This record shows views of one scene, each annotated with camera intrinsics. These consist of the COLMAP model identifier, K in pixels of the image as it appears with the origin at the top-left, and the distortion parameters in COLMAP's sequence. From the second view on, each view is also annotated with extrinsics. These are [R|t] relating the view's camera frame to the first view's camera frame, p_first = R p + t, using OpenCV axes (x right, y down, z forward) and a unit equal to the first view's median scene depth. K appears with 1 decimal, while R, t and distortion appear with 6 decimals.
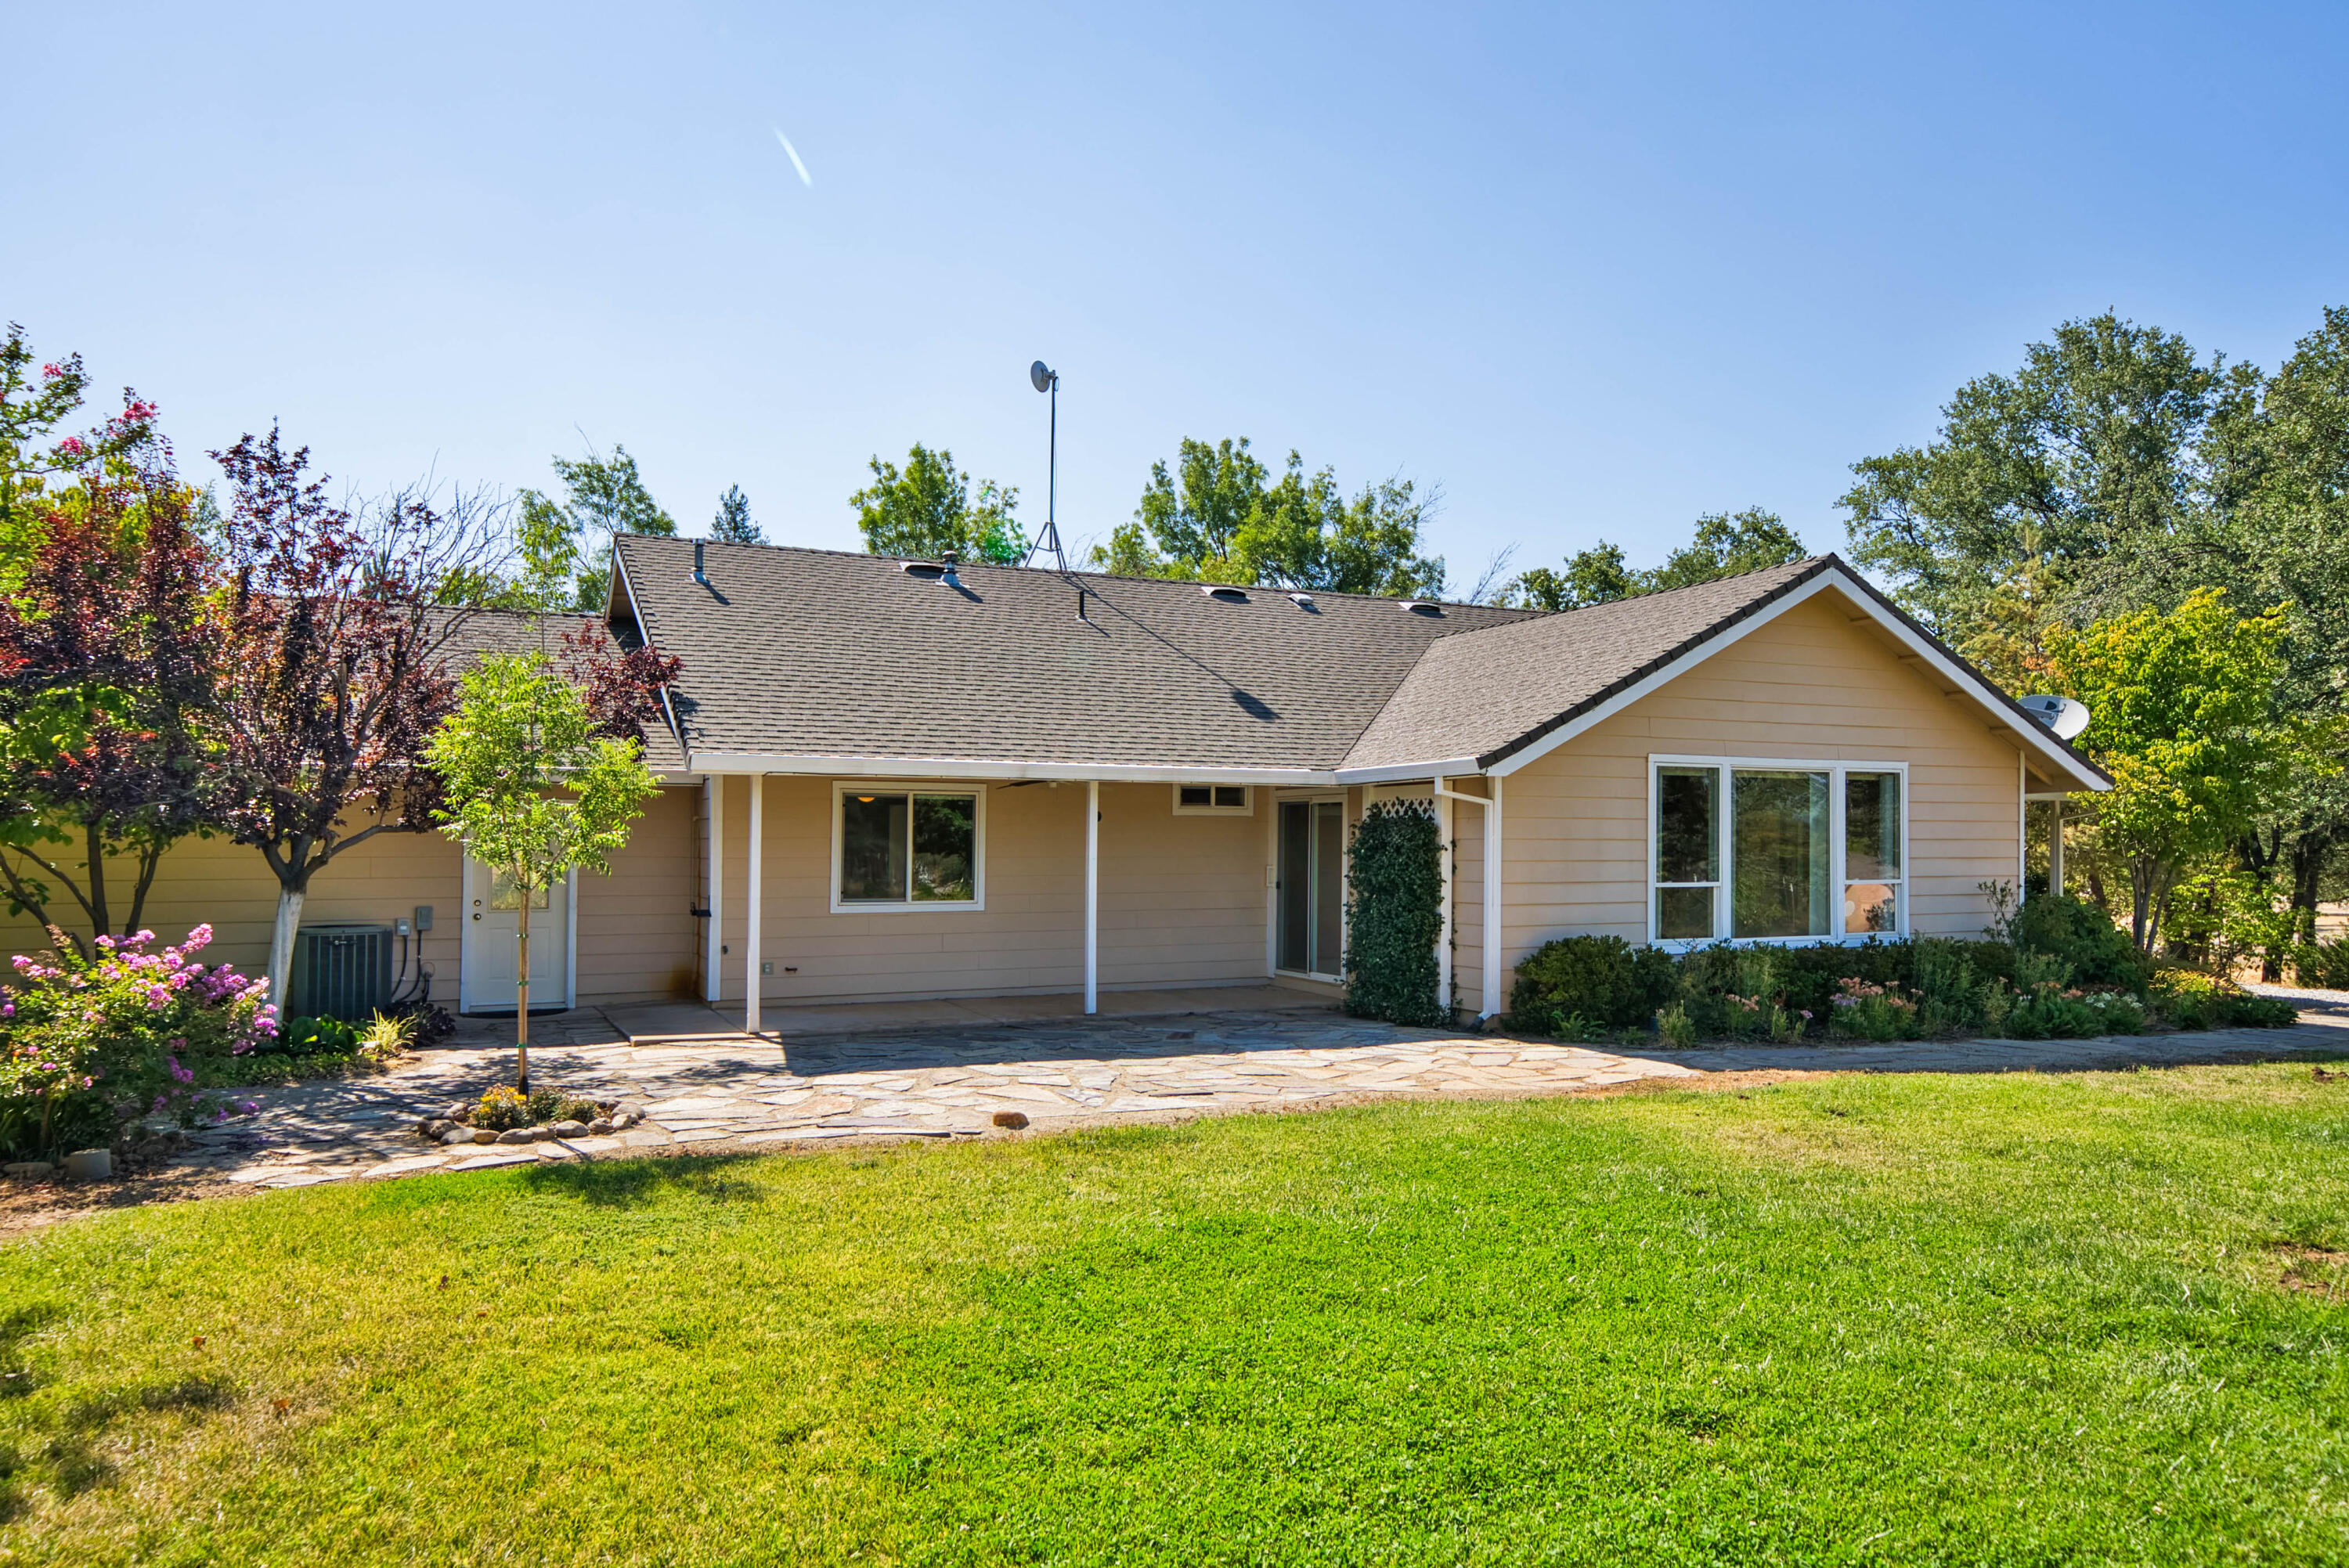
lens RADIAL K [[1436.1, 0, 1171.0], [0, 1436.1, 817.2], [0, 0, 1]] dist [0.005349, 0.000317]
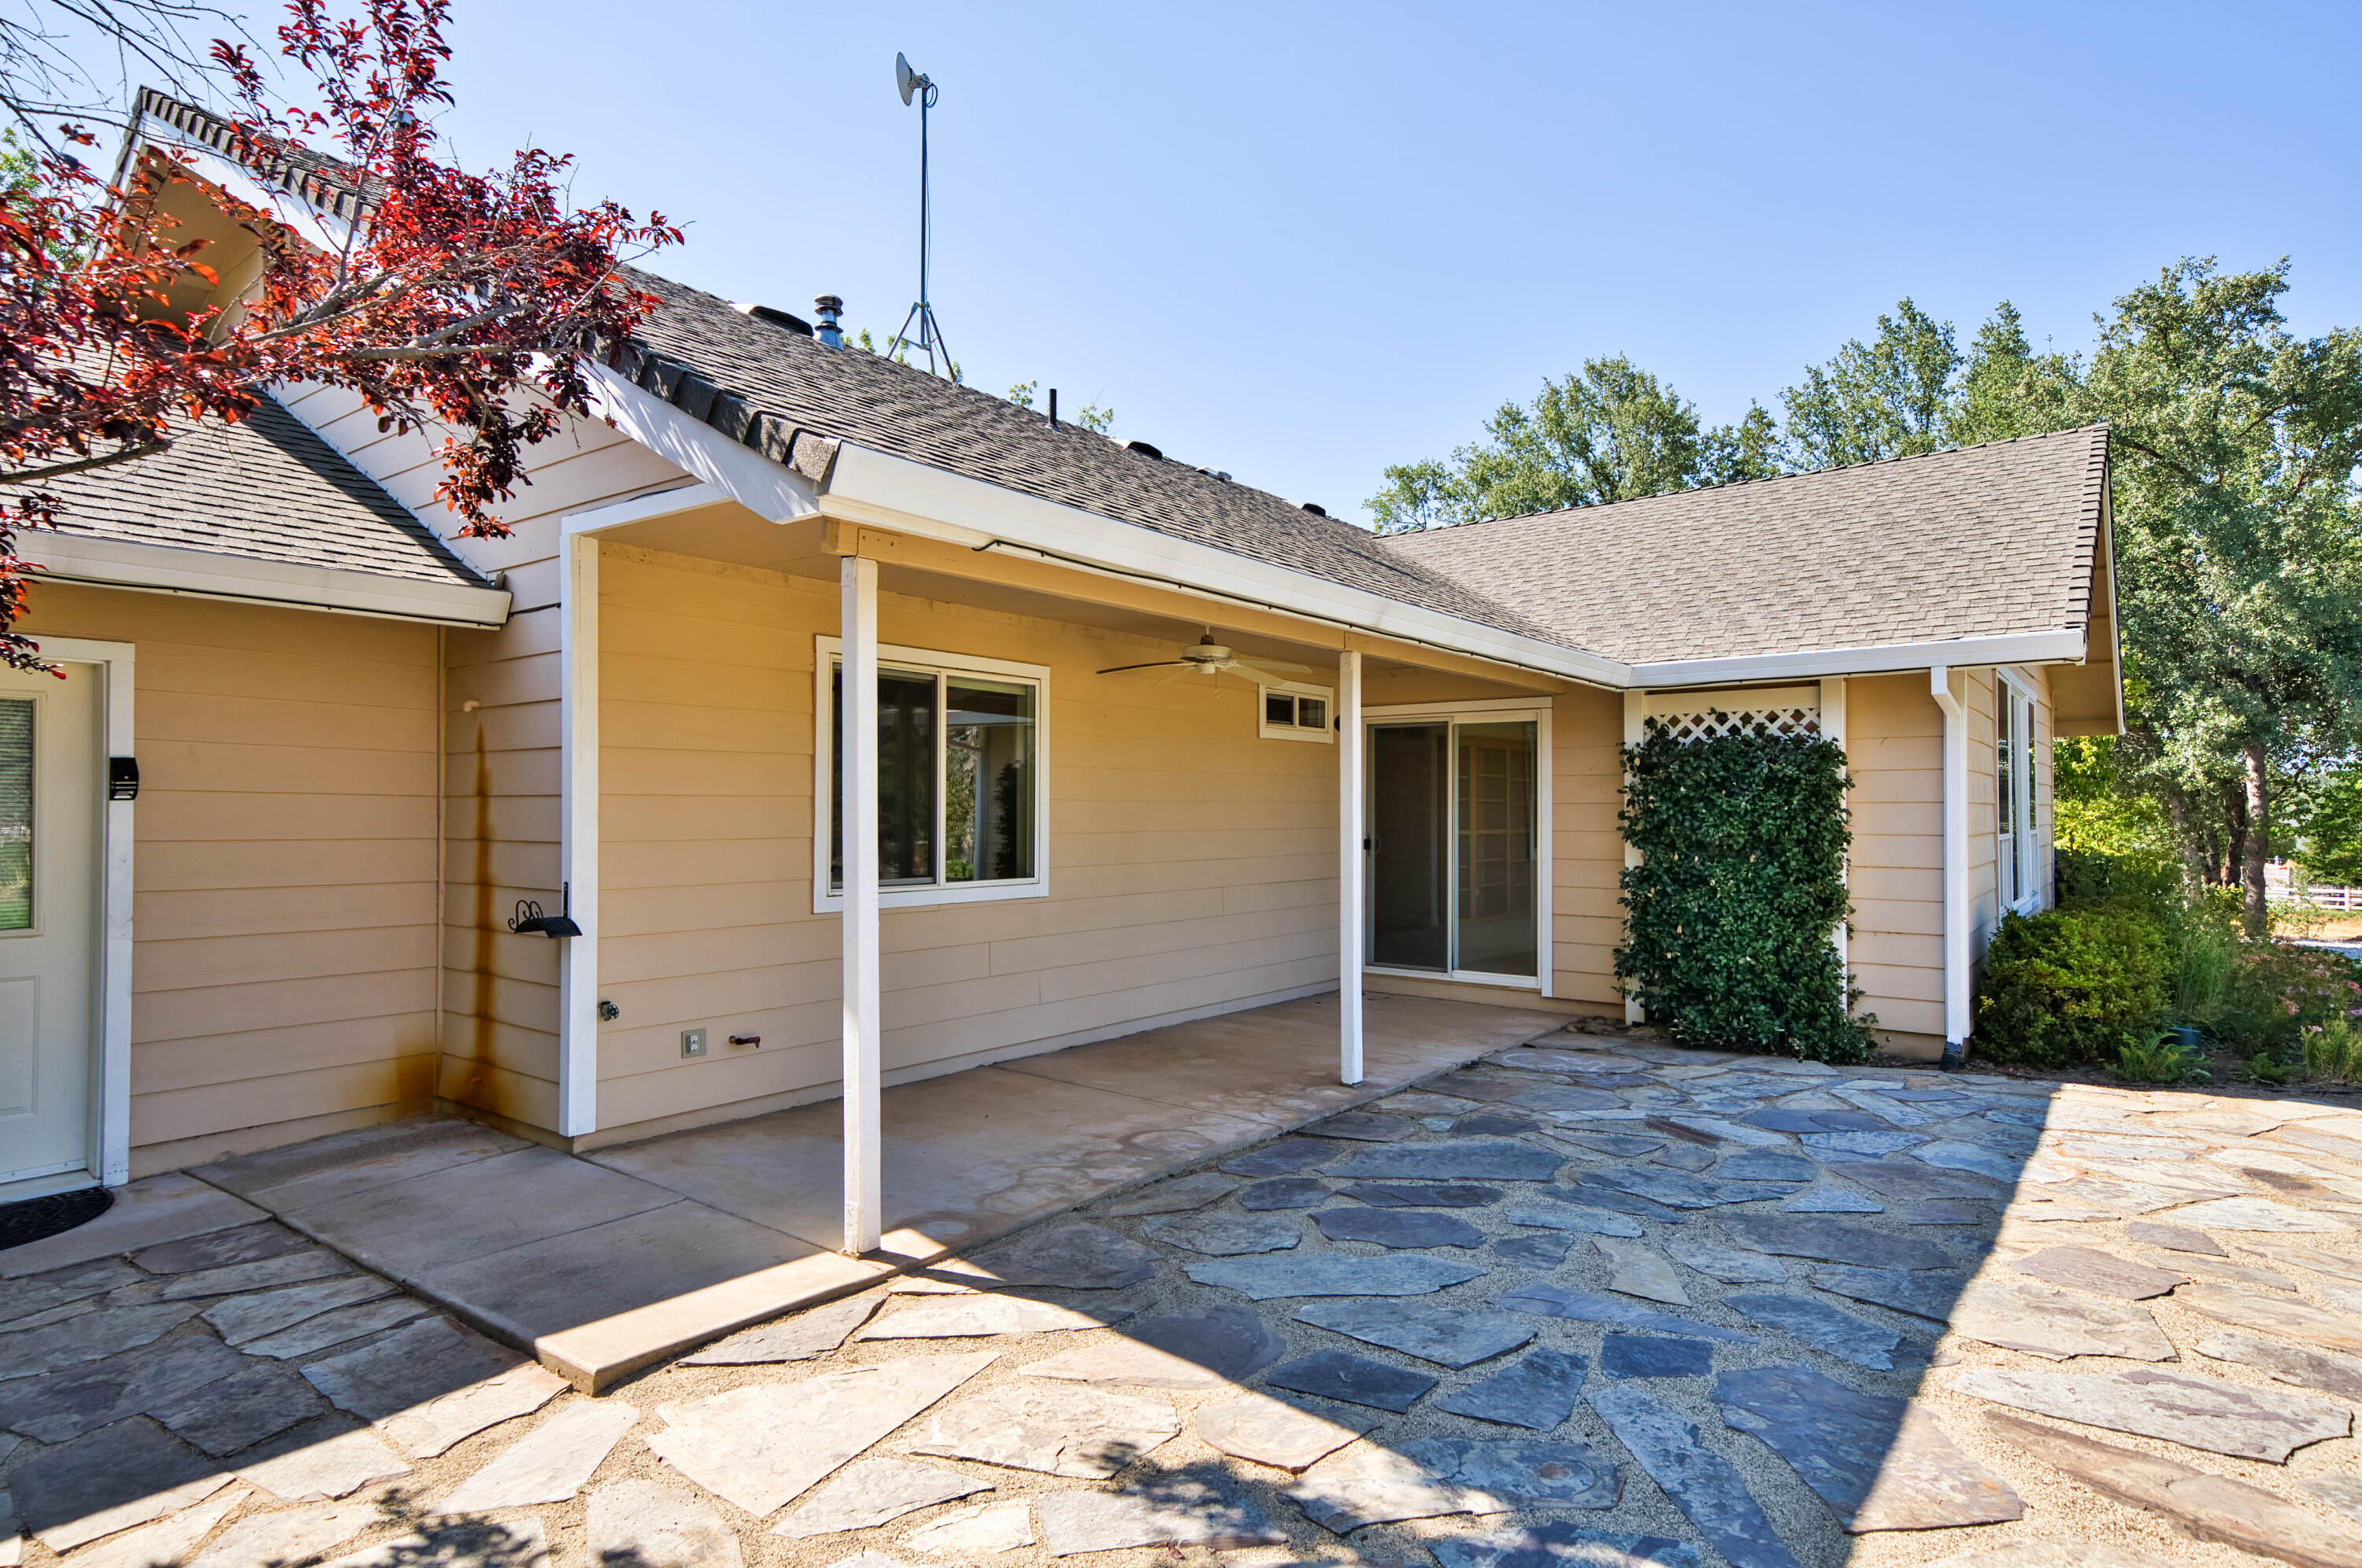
lens RADIAL K [[1243.9, 0, 1181.0], [0, 1243.9, 784.0], [0, 0, 1]] dist [0.004980, 0.000424]
pose [[0.904934, 0.008169, 0.425473, -0.298977], [-0.007659, 0.999966, -0.002909, 0.023719], [-0.425483, -0.000626, 0.904966, 0.566762]]
